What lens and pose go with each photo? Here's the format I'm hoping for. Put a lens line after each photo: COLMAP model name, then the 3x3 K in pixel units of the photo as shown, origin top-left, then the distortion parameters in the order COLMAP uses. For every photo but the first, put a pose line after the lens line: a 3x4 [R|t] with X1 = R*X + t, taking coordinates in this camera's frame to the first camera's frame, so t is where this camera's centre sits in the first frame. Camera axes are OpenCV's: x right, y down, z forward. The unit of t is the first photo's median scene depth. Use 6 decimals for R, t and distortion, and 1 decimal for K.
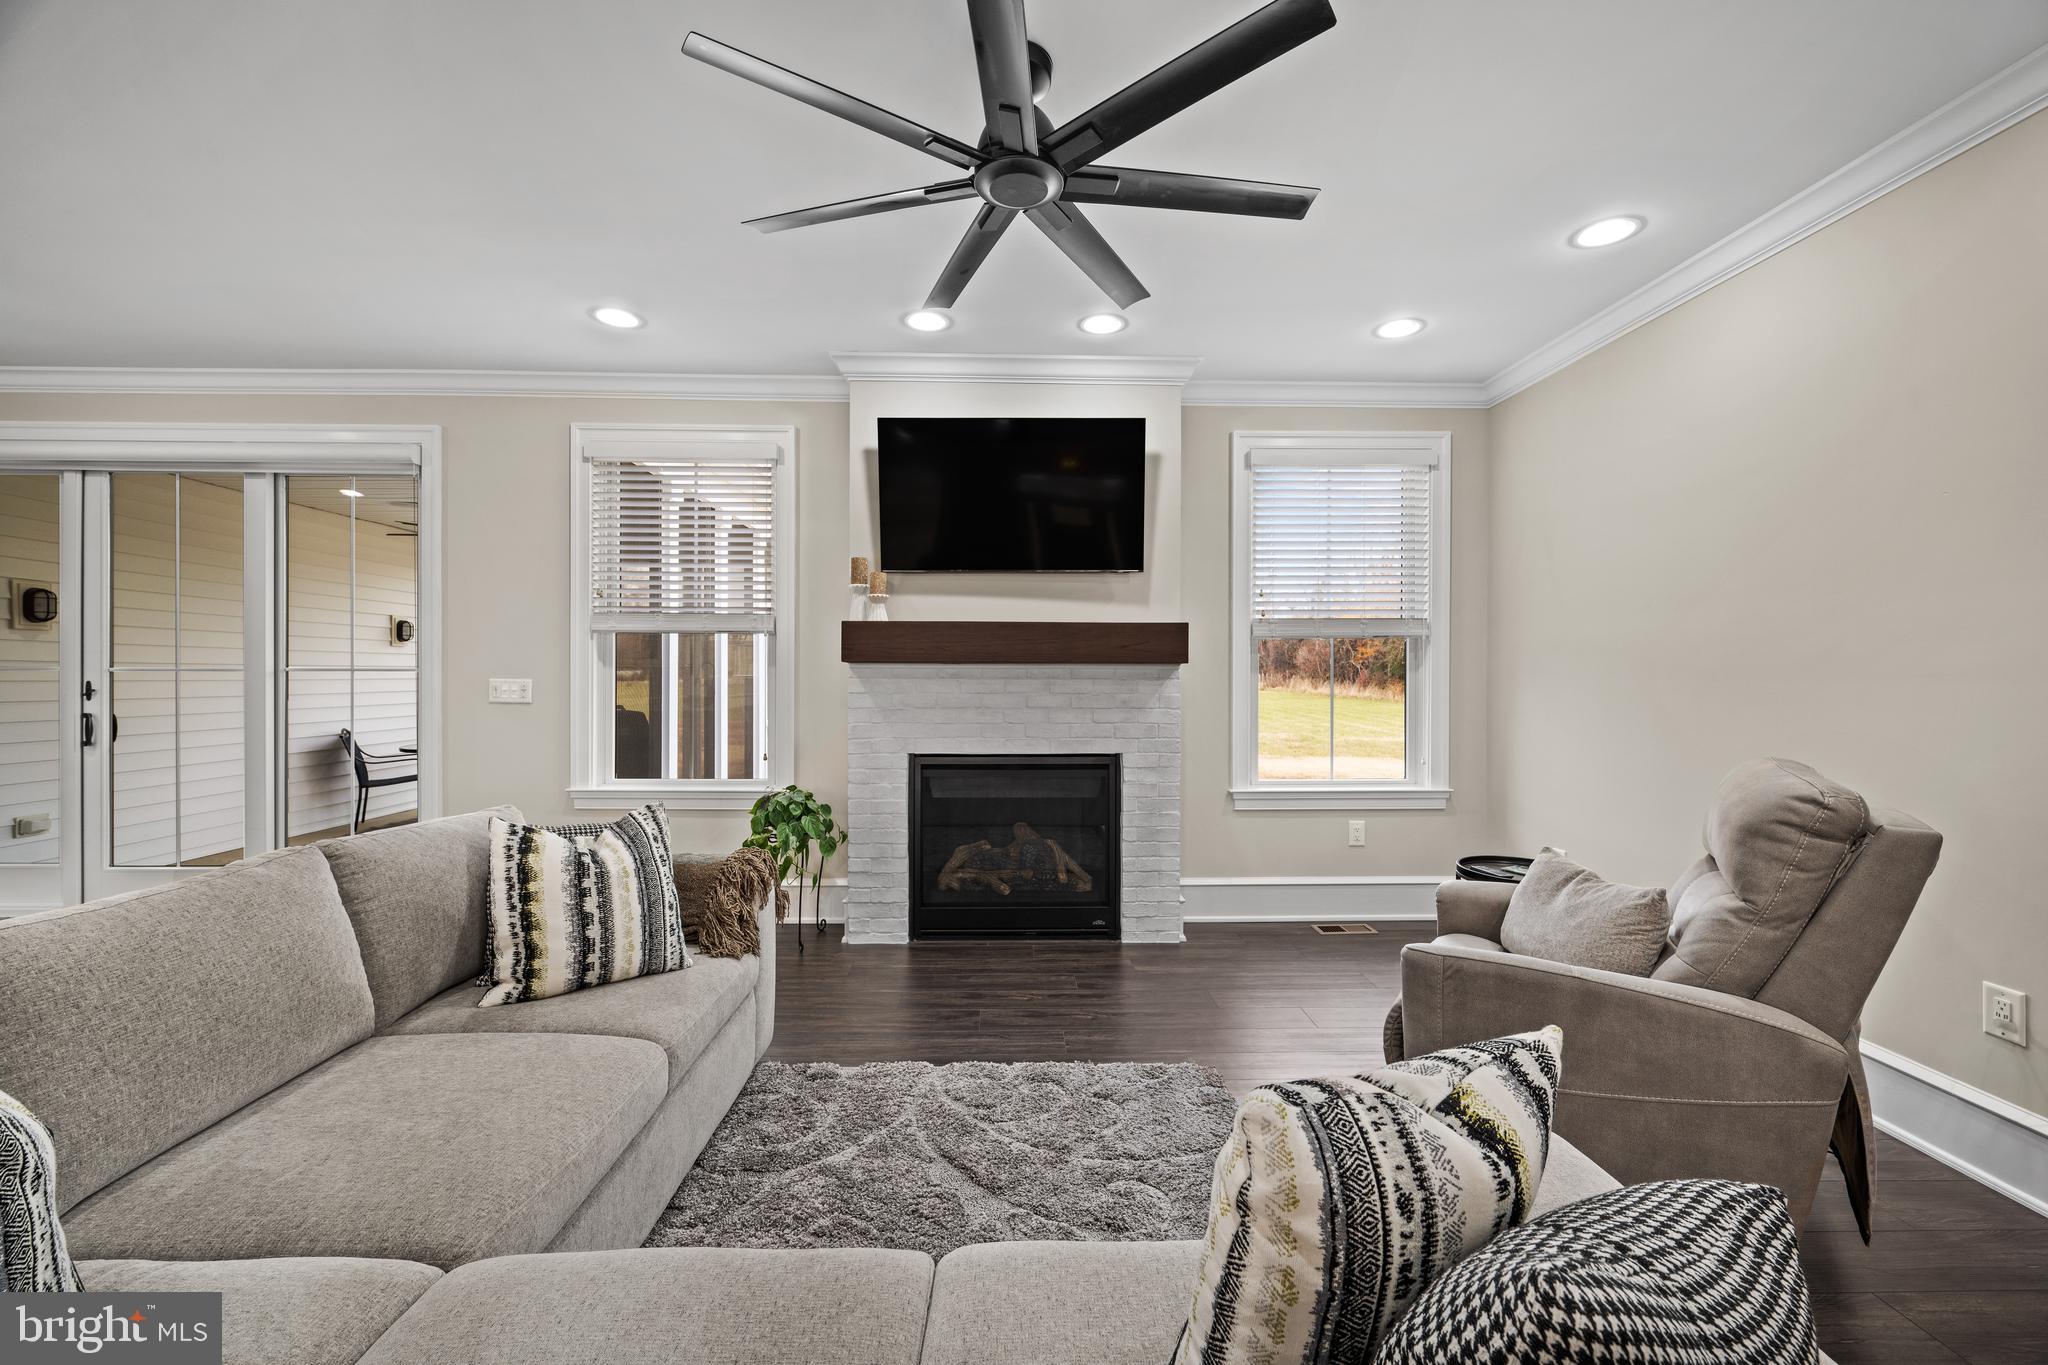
lens RADIAL K [[794.3, 0, 1024.0], [0, 794.3, 682.5], [0, 0, 1]] dist [0.000083, -0.000034]
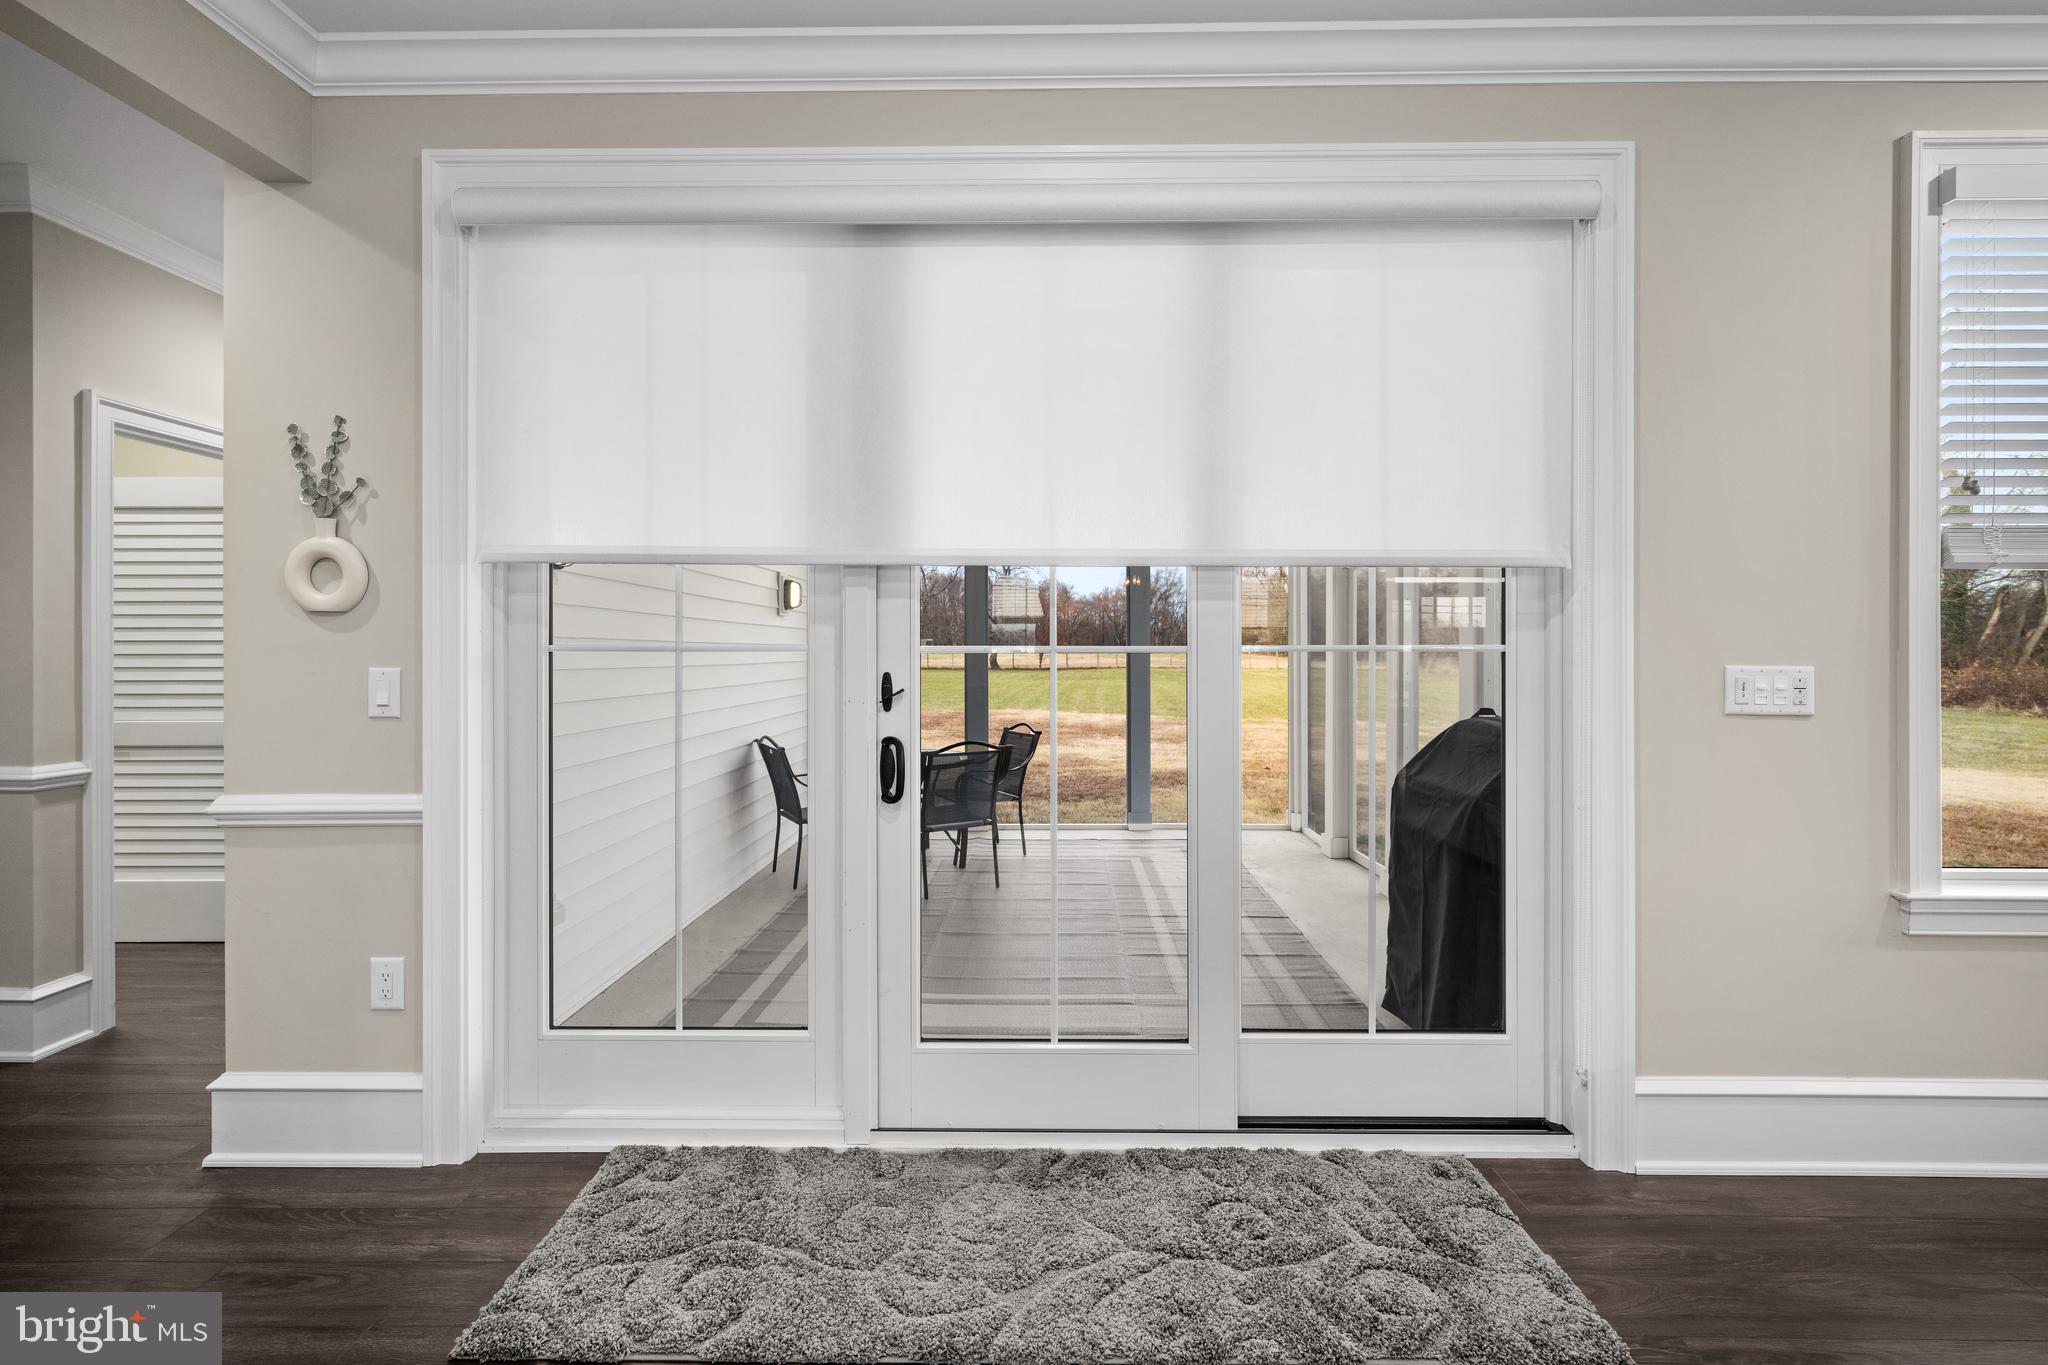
lens RADIAL K [[1009.6, 0, 1027.9], [0, 1009.6, 658.4], [0, 0, 1]] dist [-0.001575, -0.000198]
pose [[0.998821, -0.002665, -0.048474, -1.149500], [0.002423, 0.999984, -0.005055, -0.007225], [0.048487, 0.004931, 0.998812, 0.402531]]
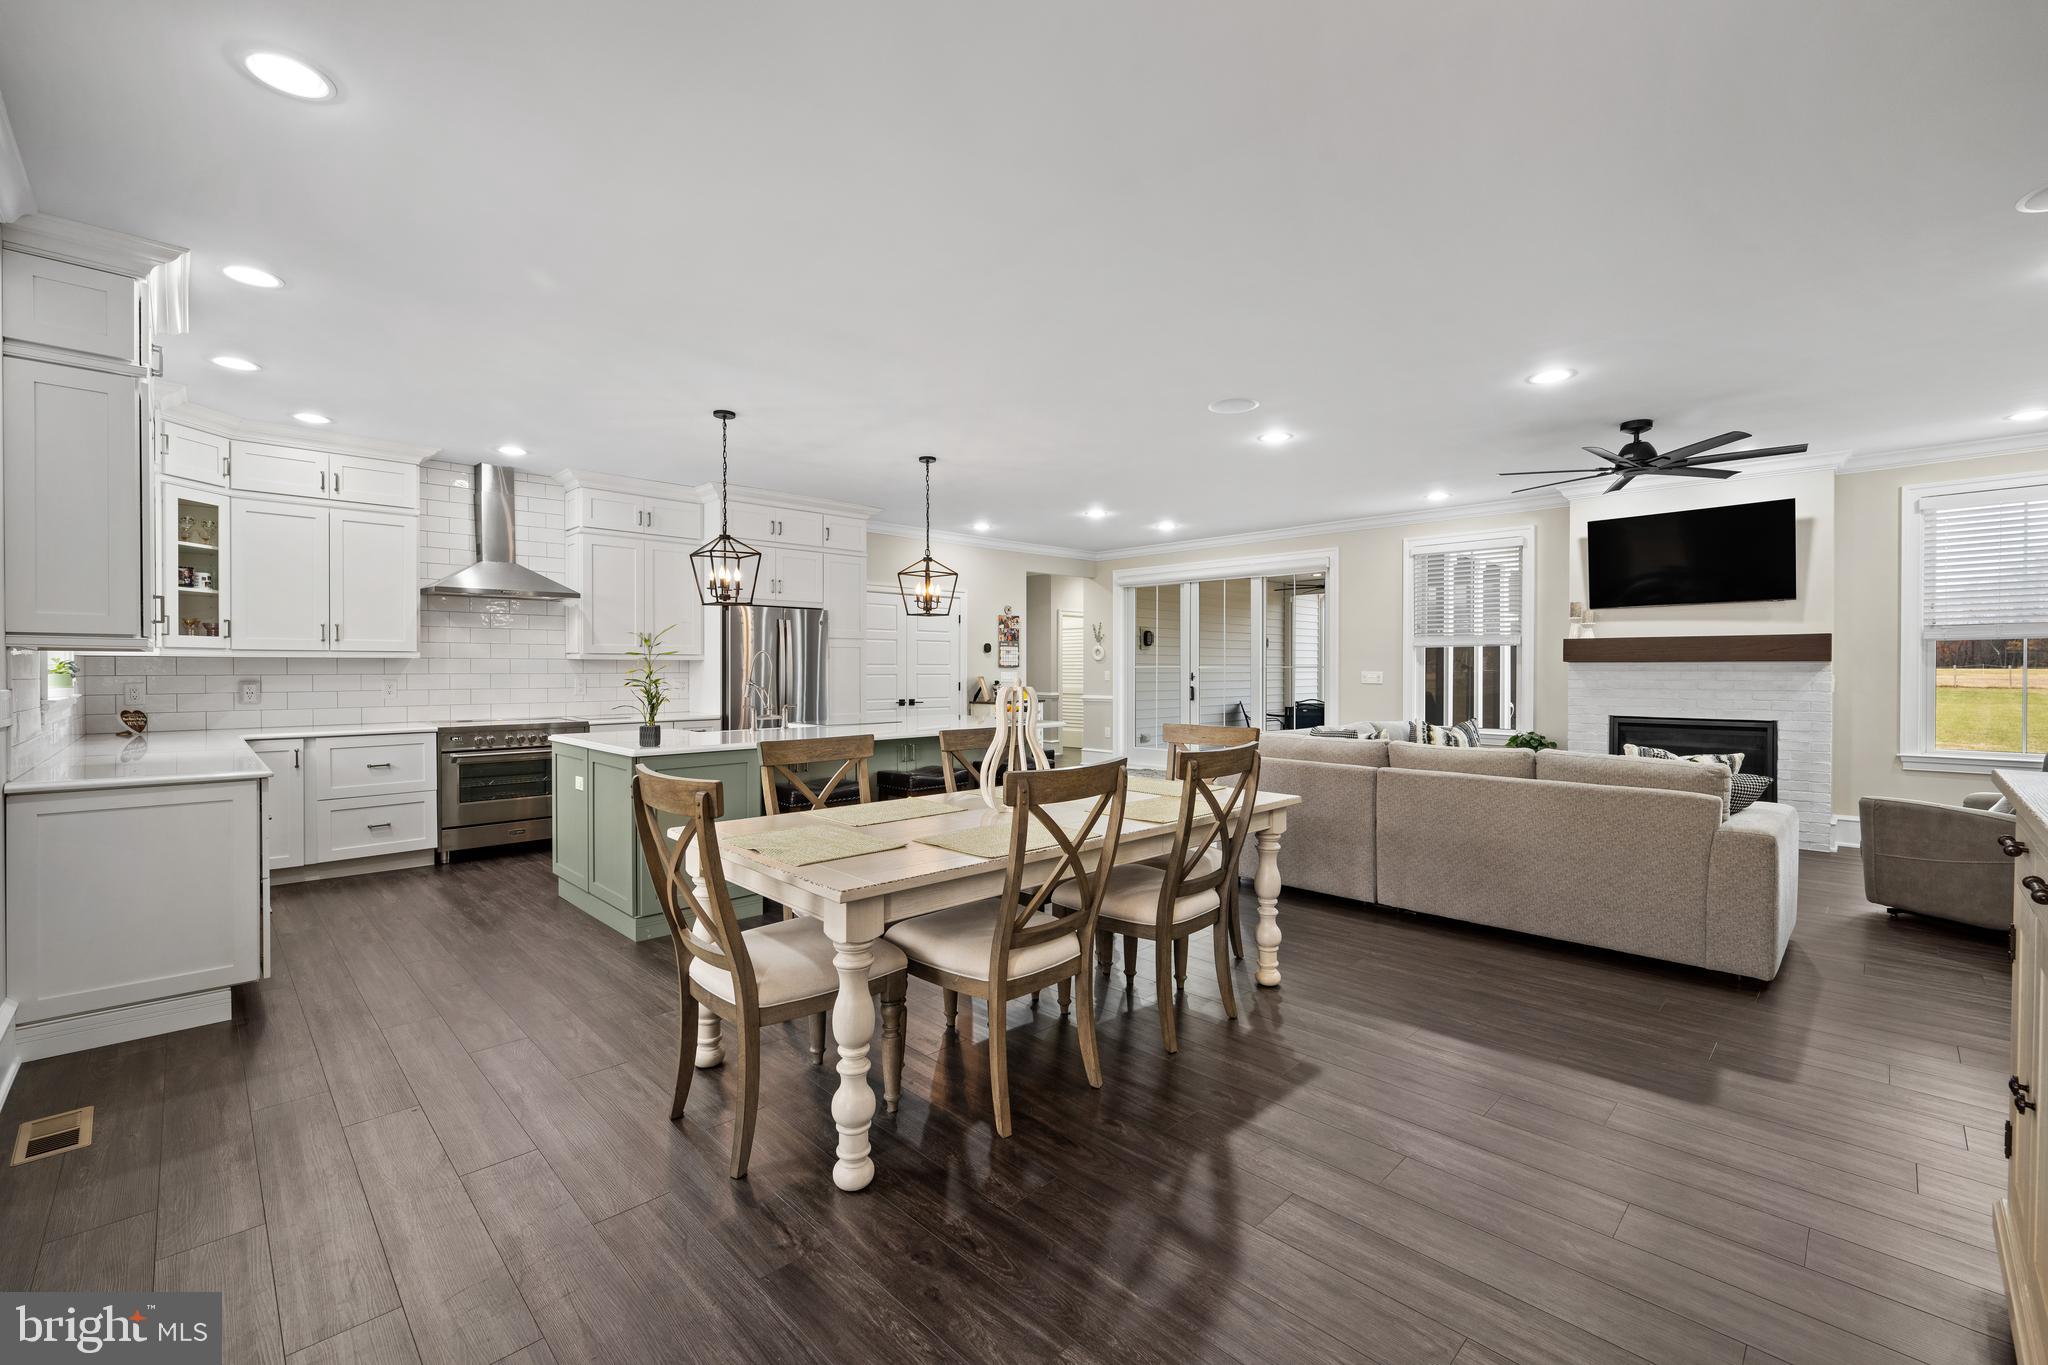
lens RADIAL K [[847.8, 0, 1018.8], [0, 847.8, 674.3], [0, 0, 1]] dist [0.001215, 0.000267]
pose [[0.679354, 0.002082, -0.733808, 0.326772], [-0.003651, 0.999993, -0.000542, 0.007355], [0.733802, 0.003048, 0.679357, -1.152705]]
